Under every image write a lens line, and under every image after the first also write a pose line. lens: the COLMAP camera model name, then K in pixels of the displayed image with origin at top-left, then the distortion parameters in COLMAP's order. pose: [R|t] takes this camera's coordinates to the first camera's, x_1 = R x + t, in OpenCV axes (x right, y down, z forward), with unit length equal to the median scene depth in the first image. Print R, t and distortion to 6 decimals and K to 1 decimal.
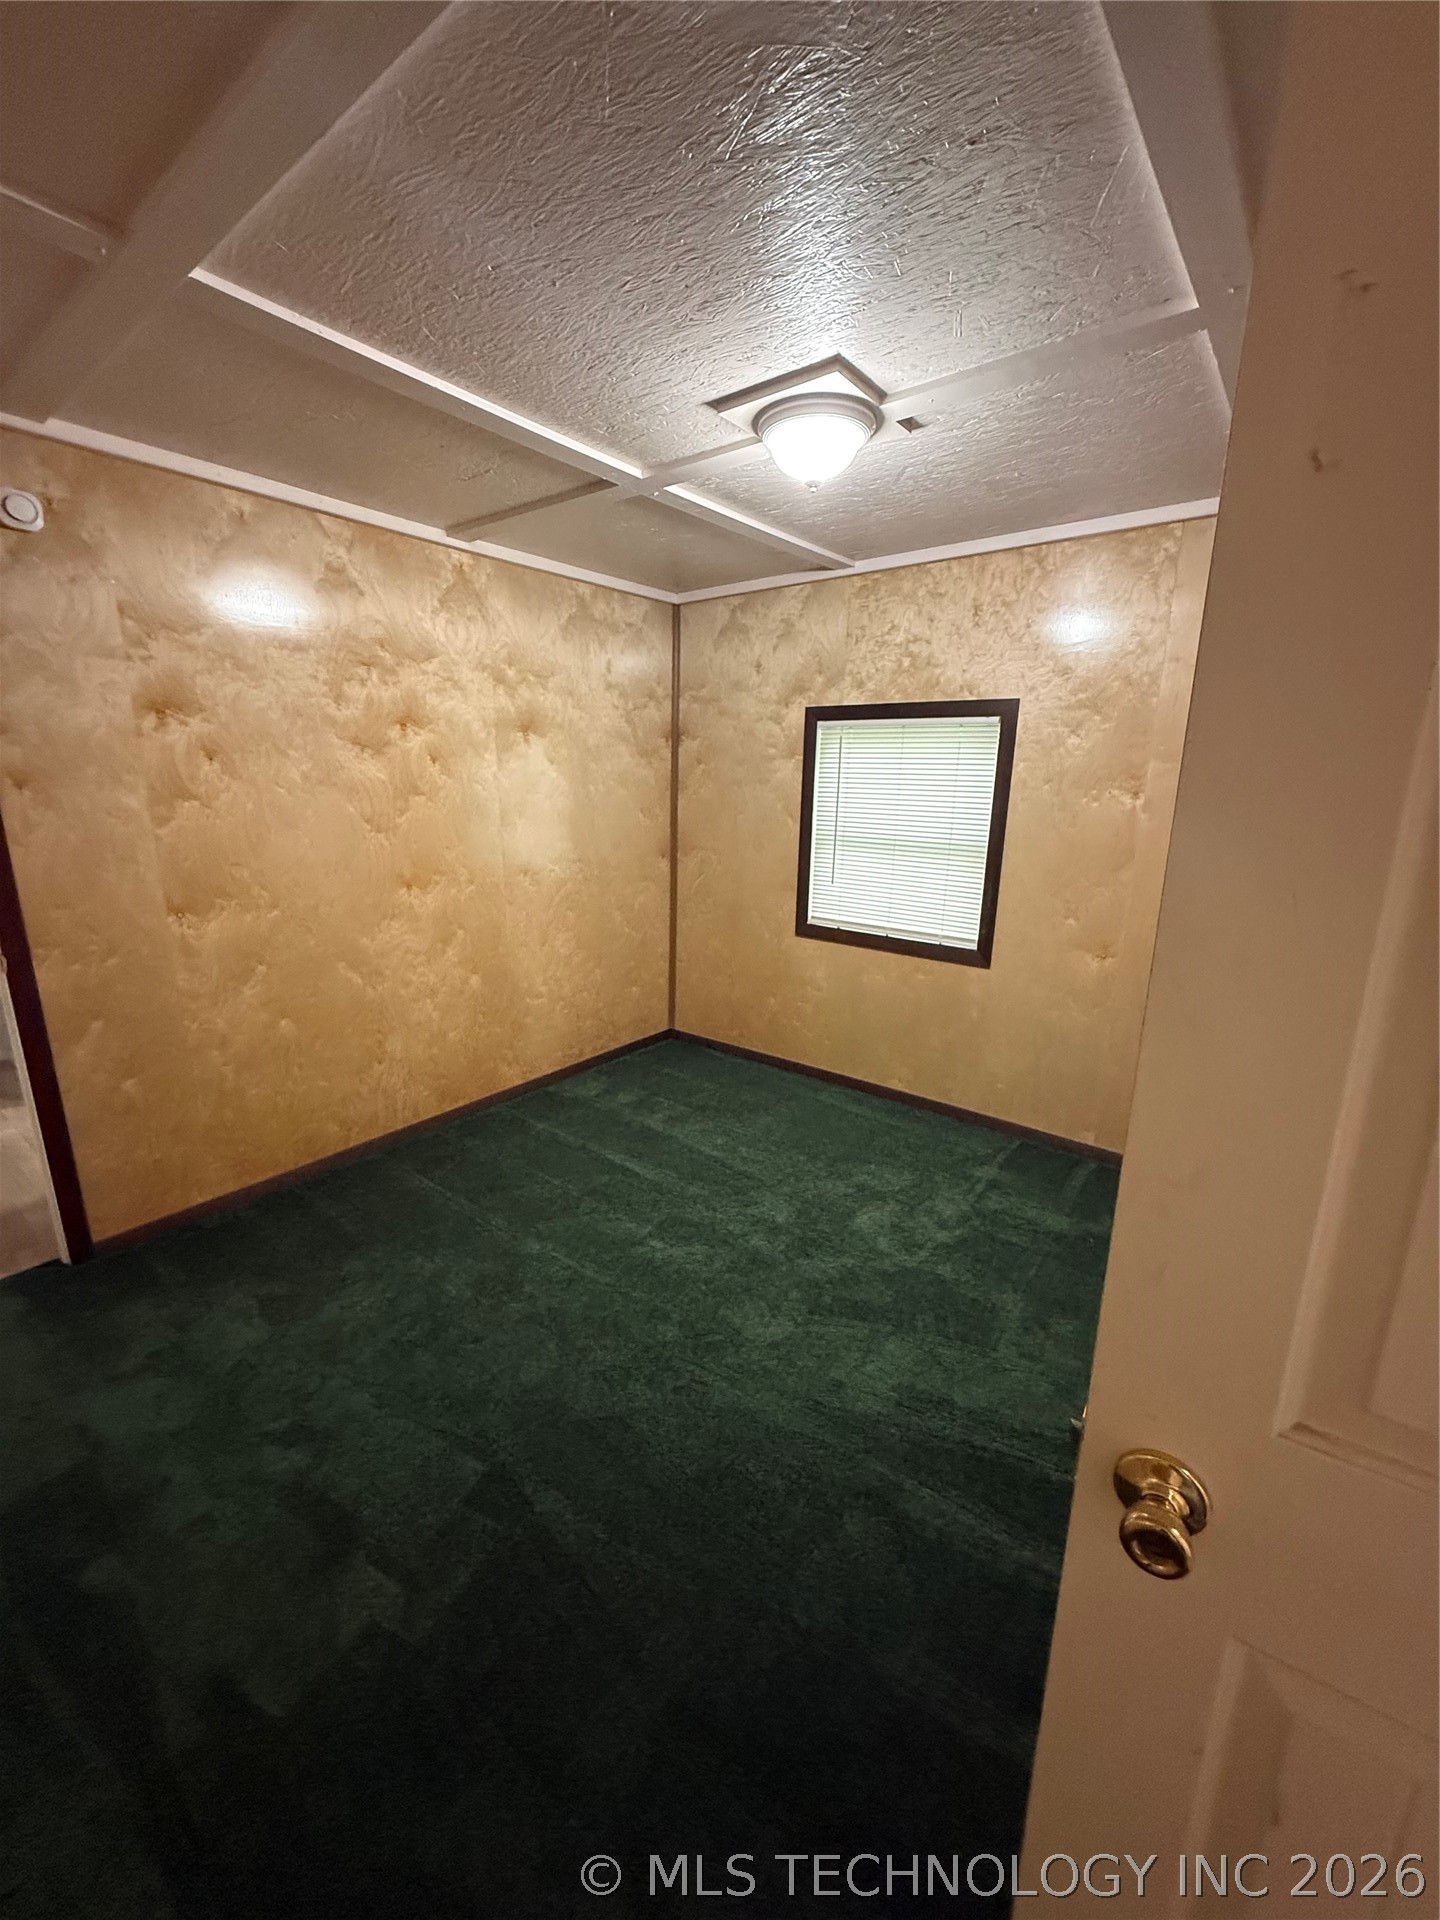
lens RADIAL K [[763.4, 0, 726.2], [0, 763.4, 956.7], [0, 0, 1]] dist [-0.000732, 0.000436]
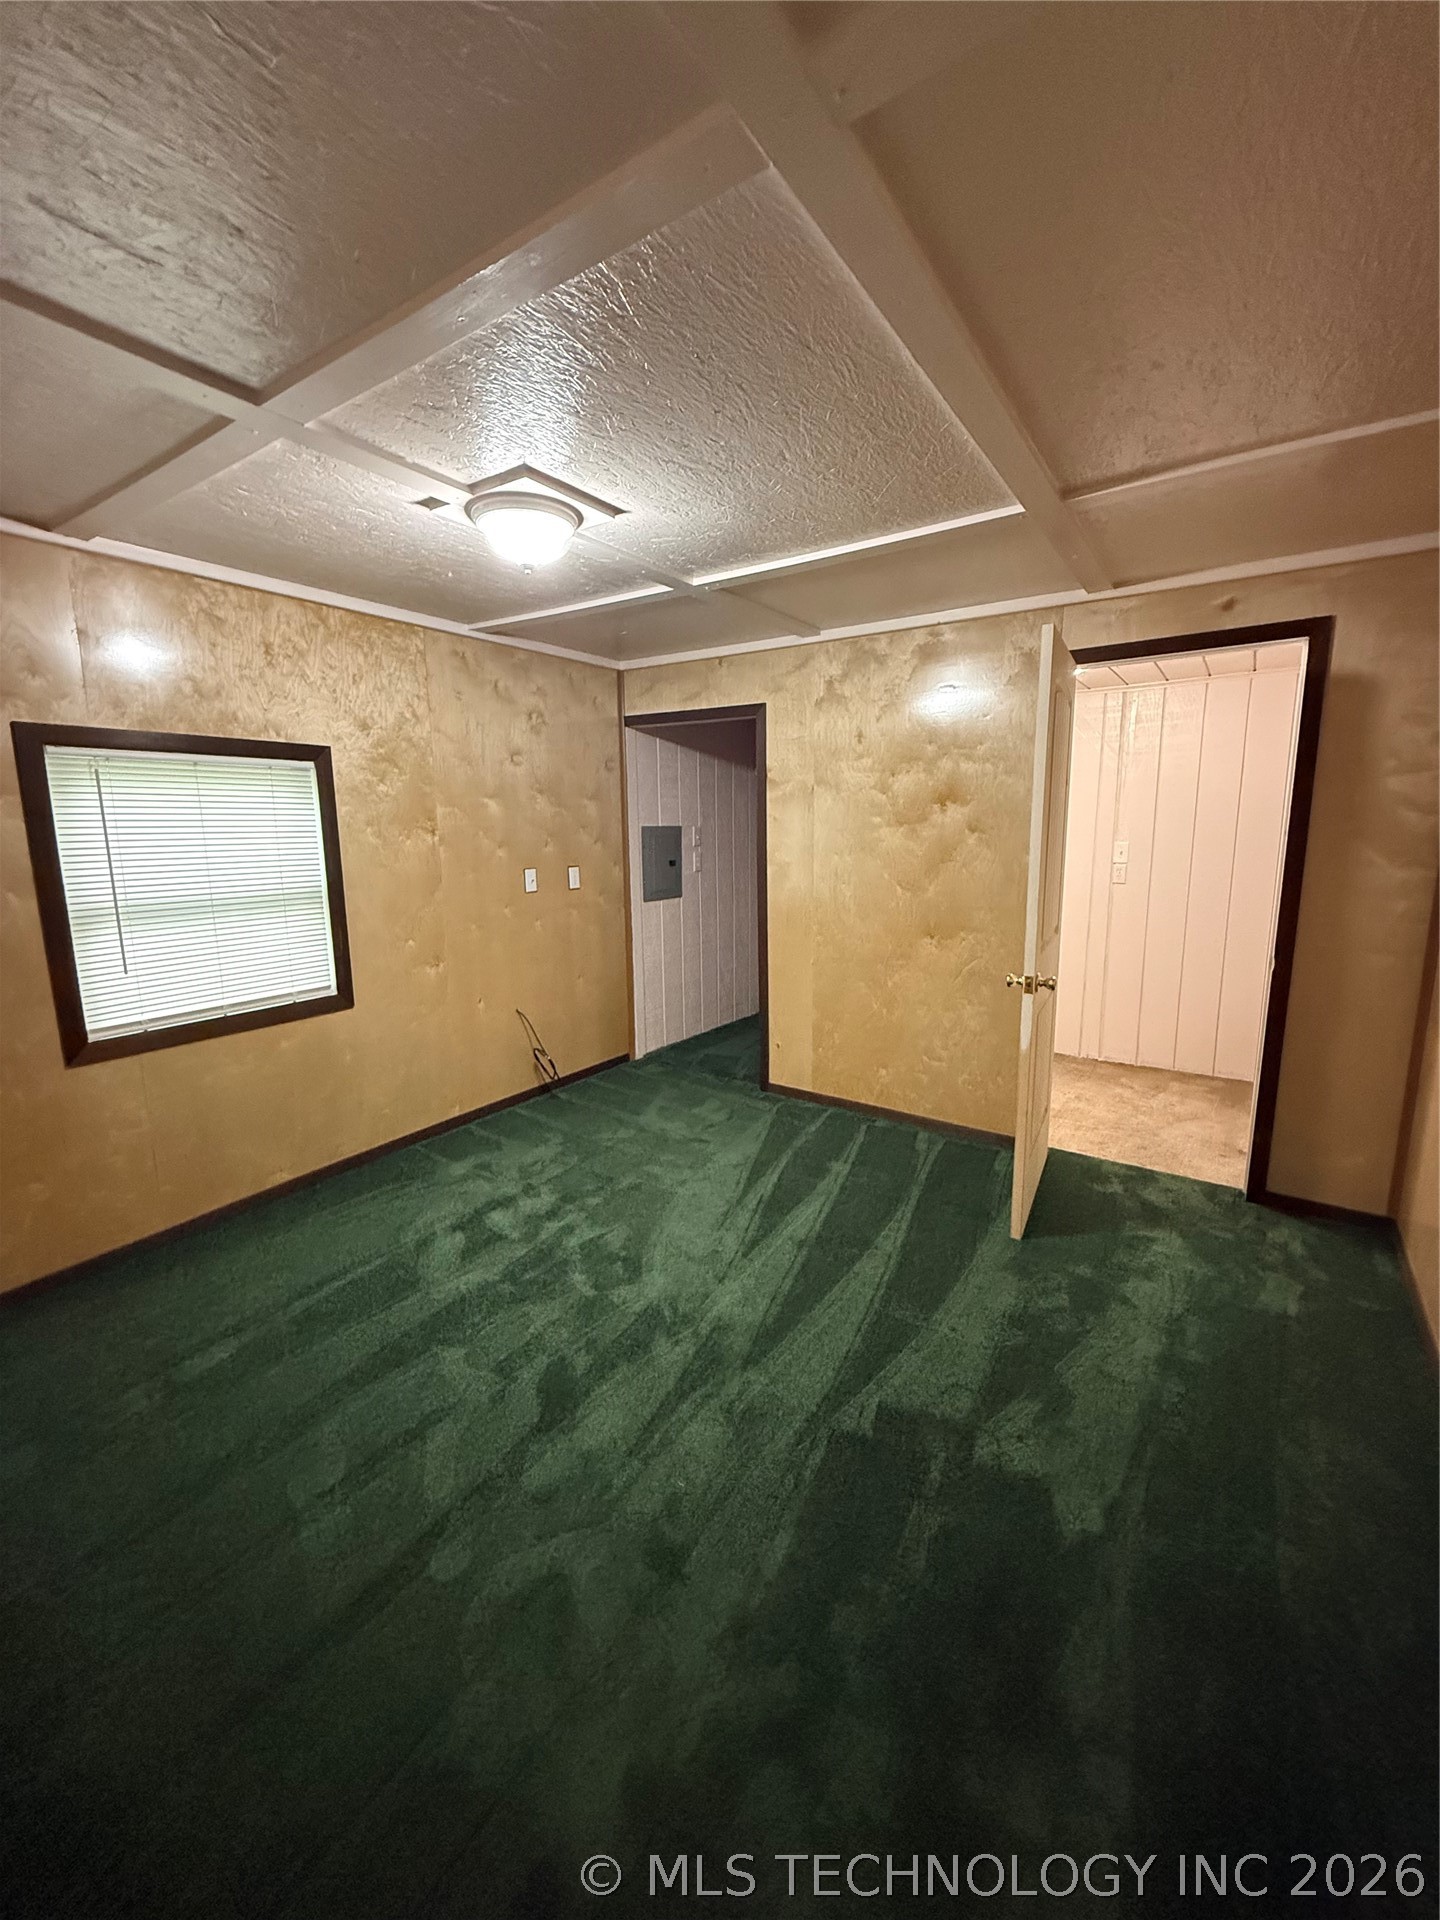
lens RADIAL K [[763.4, 0, 716.6], [0, 763.4, 958.5], [0, 0, 1]] dist [-0.000732, 0.000436]
pose [[-0.068520, -0.195953, 0.978216, -0.704959], [0.237910, 0.949023, 0.206770, -0.148670], [-0.968867, 0.246896, -0.018408, 0.561510]]
